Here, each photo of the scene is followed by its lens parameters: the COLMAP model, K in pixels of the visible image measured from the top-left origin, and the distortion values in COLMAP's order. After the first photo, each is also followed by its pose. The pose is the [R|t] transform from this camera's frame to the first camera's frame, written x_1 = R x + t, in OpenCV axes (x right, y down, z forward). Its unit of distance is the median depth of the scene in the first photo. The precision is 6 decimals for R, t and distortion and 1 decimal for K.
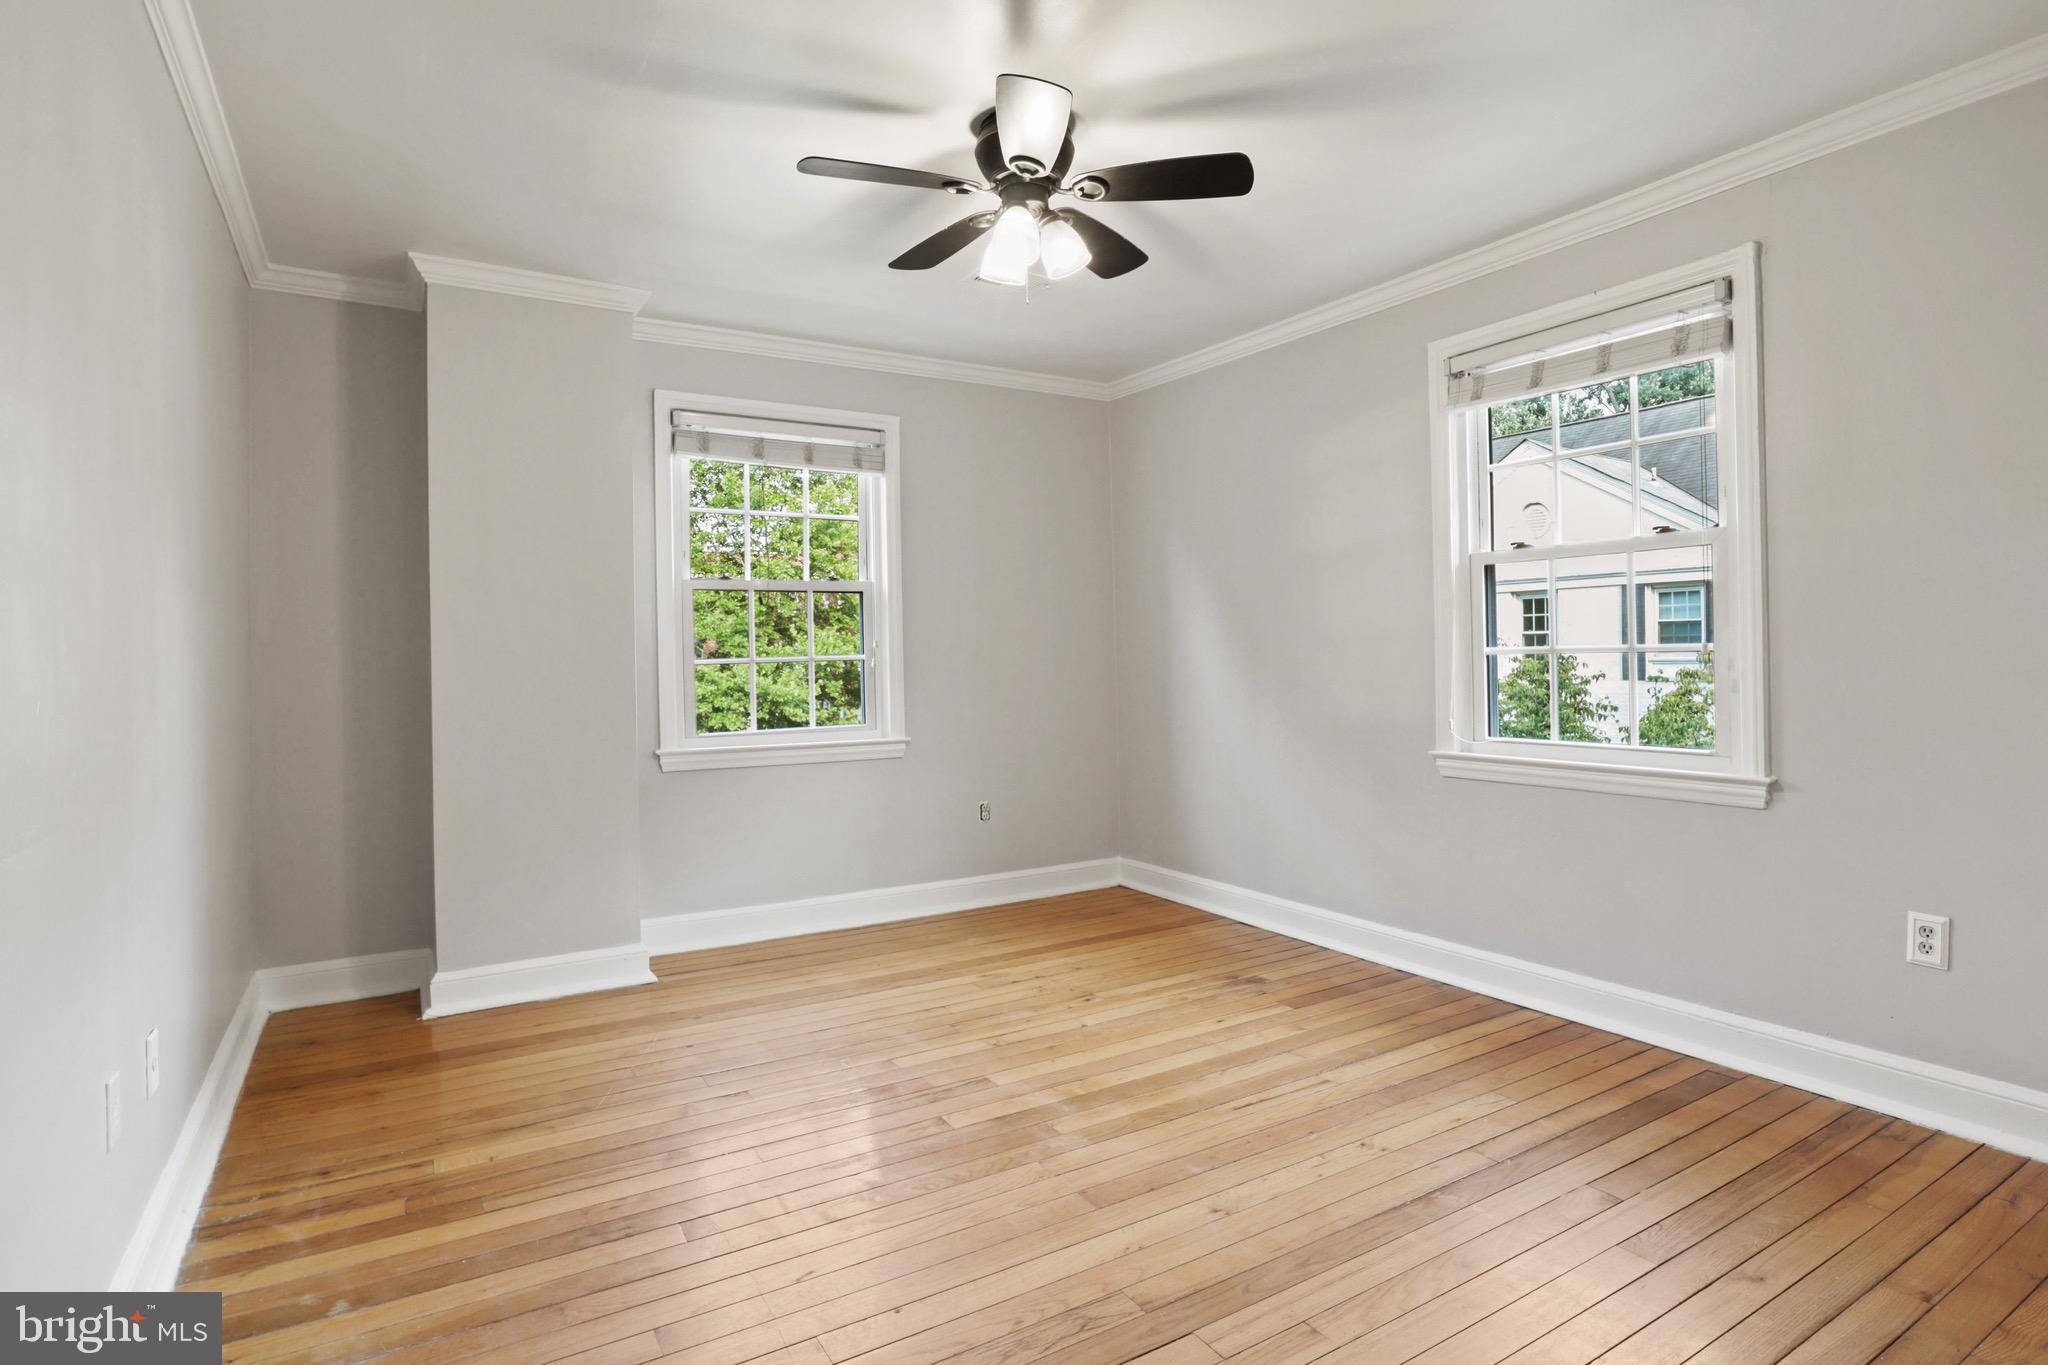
lens RADIAL K [[1043.2, 0, 1011.1], [0, 1043.2, 643.9], [0, 0, 1]] dist [-0.007321, 0.014613]
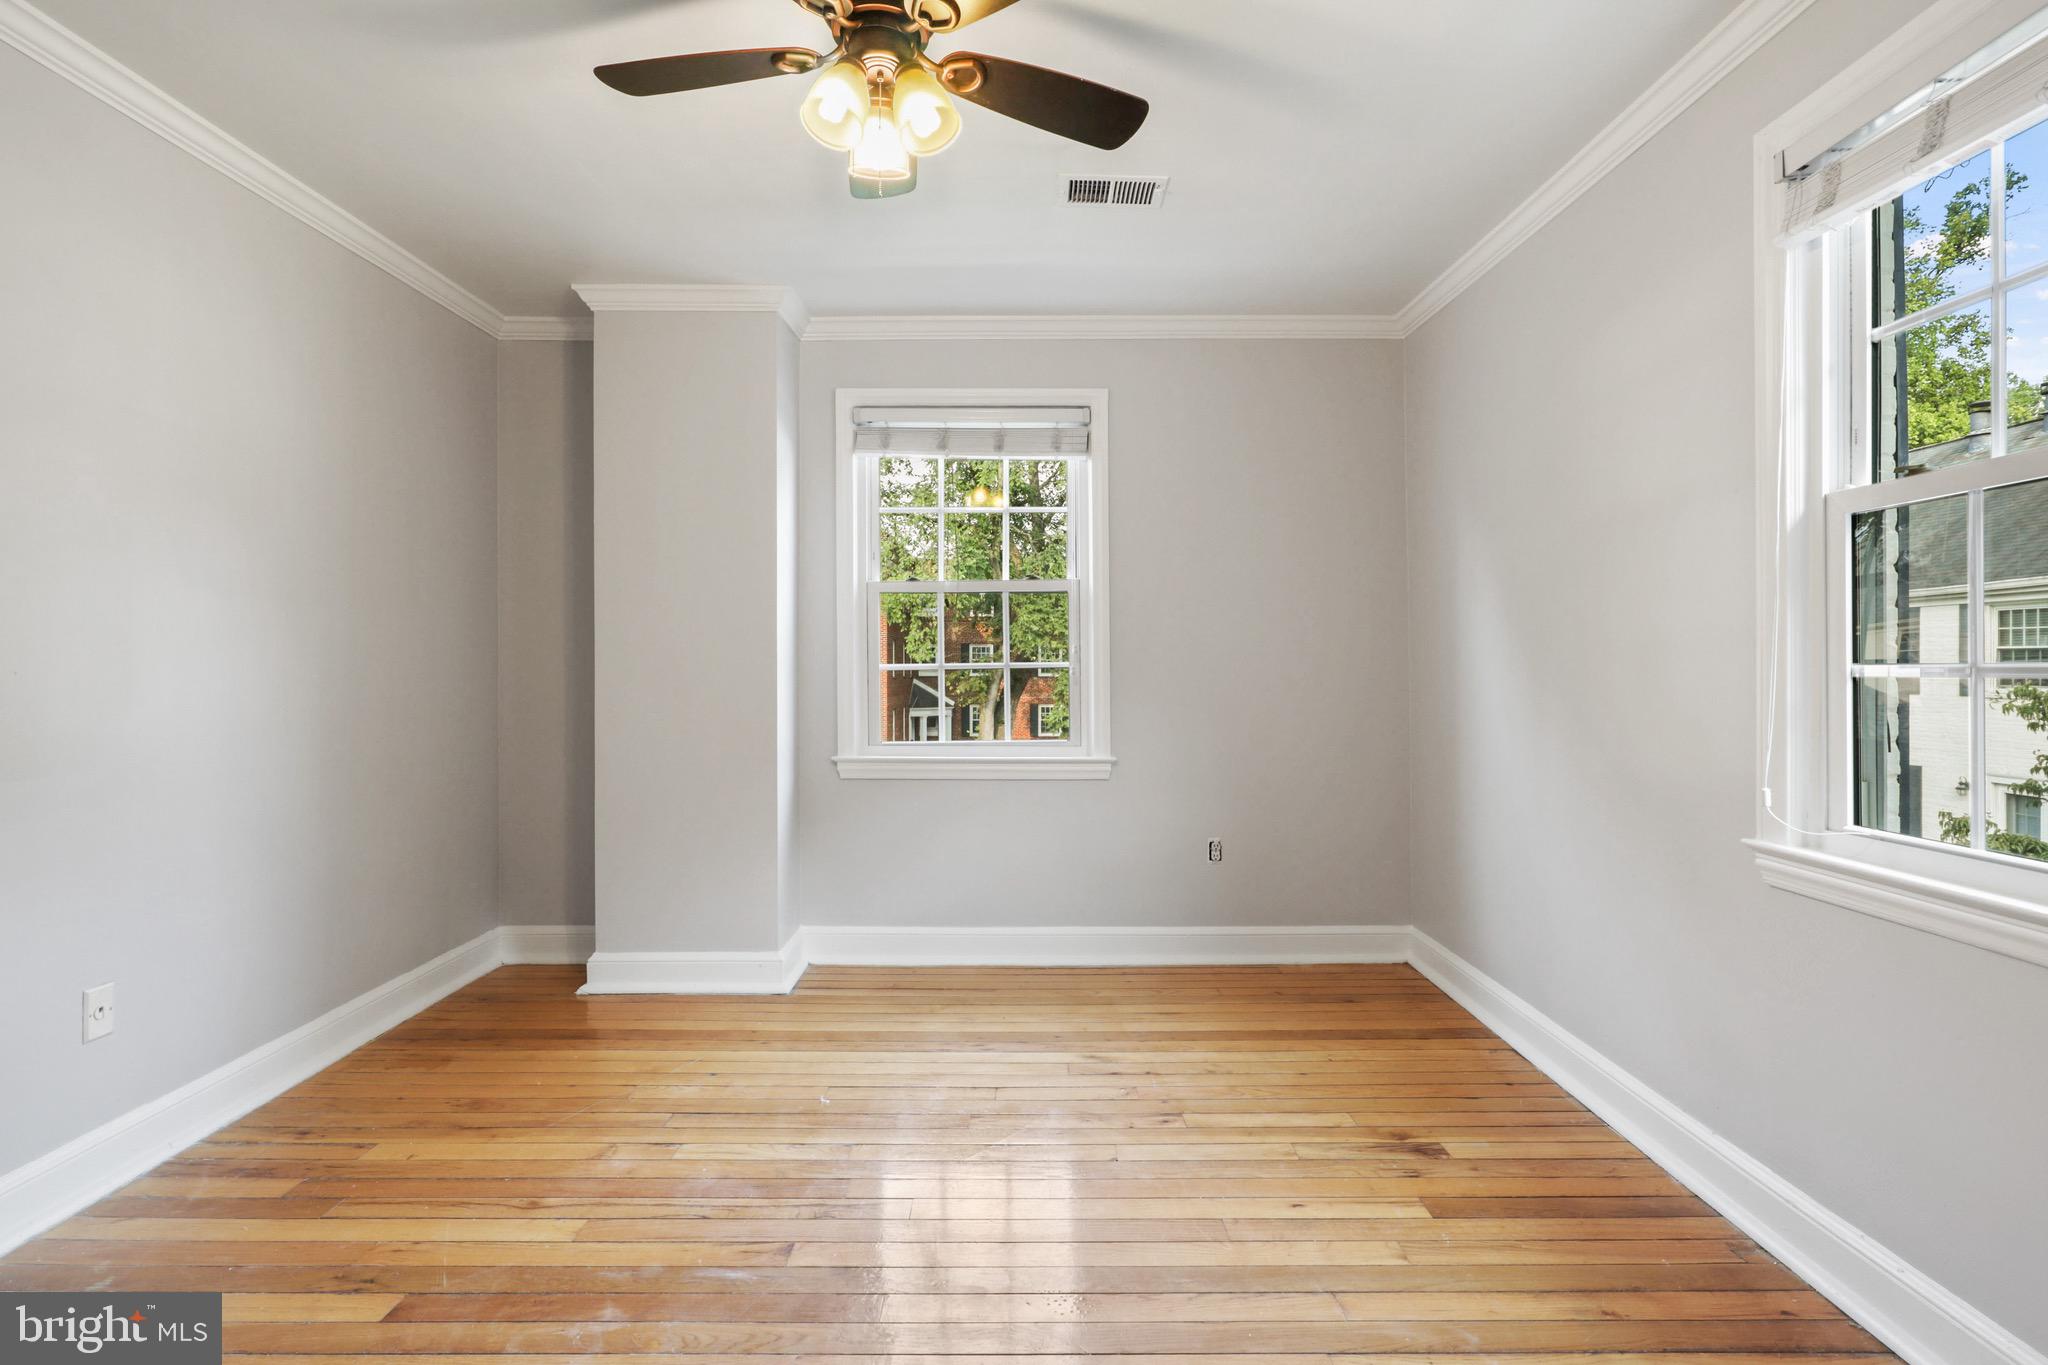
lens RADIAL K [[1043.2, 0, 865.7], [0, 1043.2, 663.3], [0, 0, 1]] dist [-0.007321, 0.014613]
pose [[0.864712, 0.012525, -0.502112, 0.235506], [-0.005345, 0.999862, 0.015735, -0.001937], [0.502239, -0.010922, 0.864660, 0.216599]]
